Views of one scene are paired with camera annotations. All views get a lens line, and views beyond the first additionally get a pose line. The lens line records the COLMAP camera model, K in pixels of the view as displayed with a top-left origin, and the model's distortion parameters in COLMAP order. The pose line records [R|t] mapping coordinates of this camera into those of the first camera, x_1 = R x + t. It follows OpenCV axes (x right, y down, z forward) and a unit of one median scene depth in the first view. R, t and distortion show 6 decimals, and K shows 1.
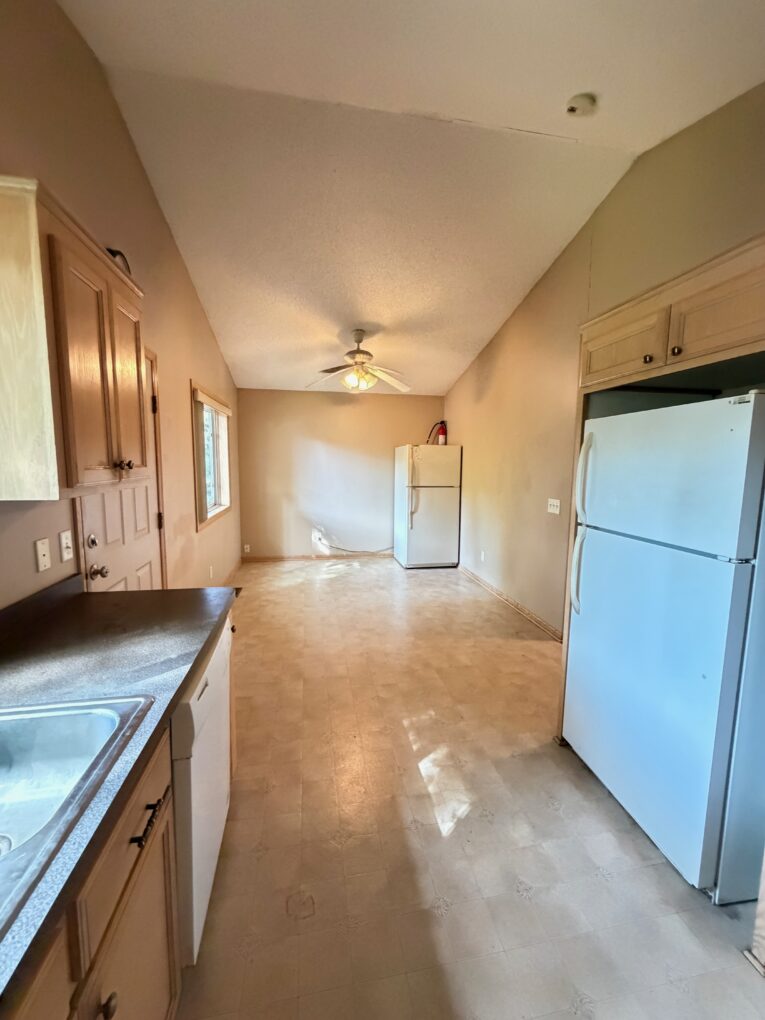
lens RADIAL K [[411.9, 0, 381.8], [0, 411.9, 508.6], [0, 0, 1]] dist [0.001921, 0.000321]
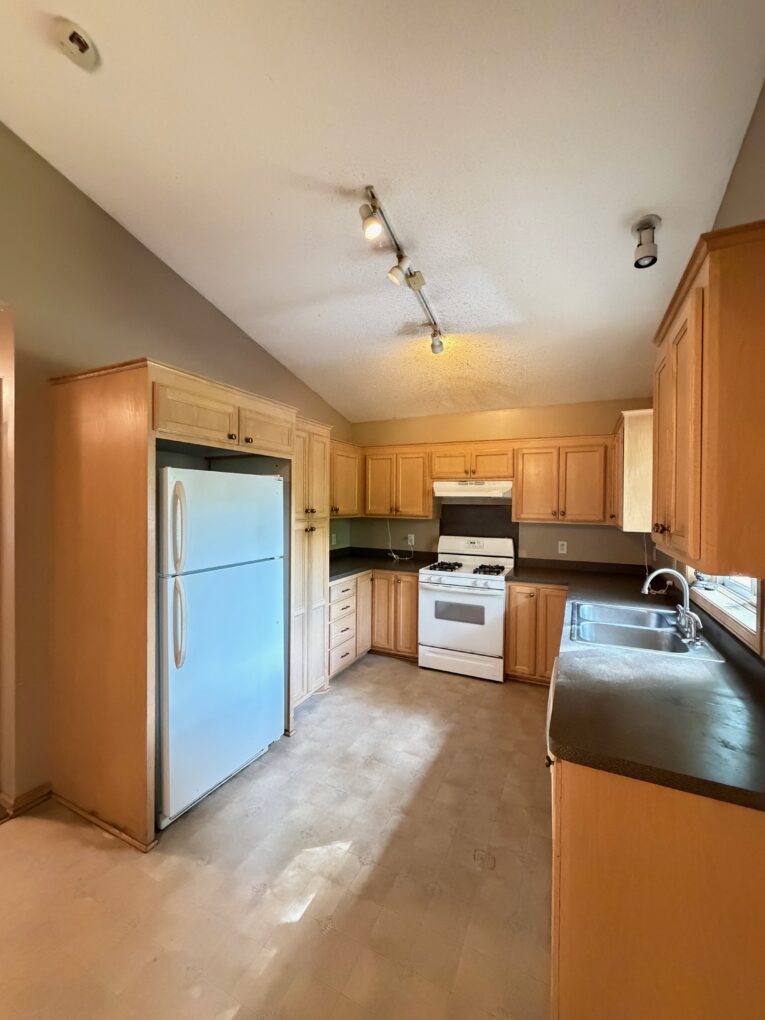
lens RADIAL K [[411.9, 0, 380.8], [0, 411.9, 508.9], [0, 0, 1]] dist [0.001921, 0.000321]
pose [[-0.812454, -0.025202, 0.582481, -0.612342], [0.049360, 0.992505, 0.111791, -0.263065], [-0.580932, 0.119576, -0.805121, 1.949215]]
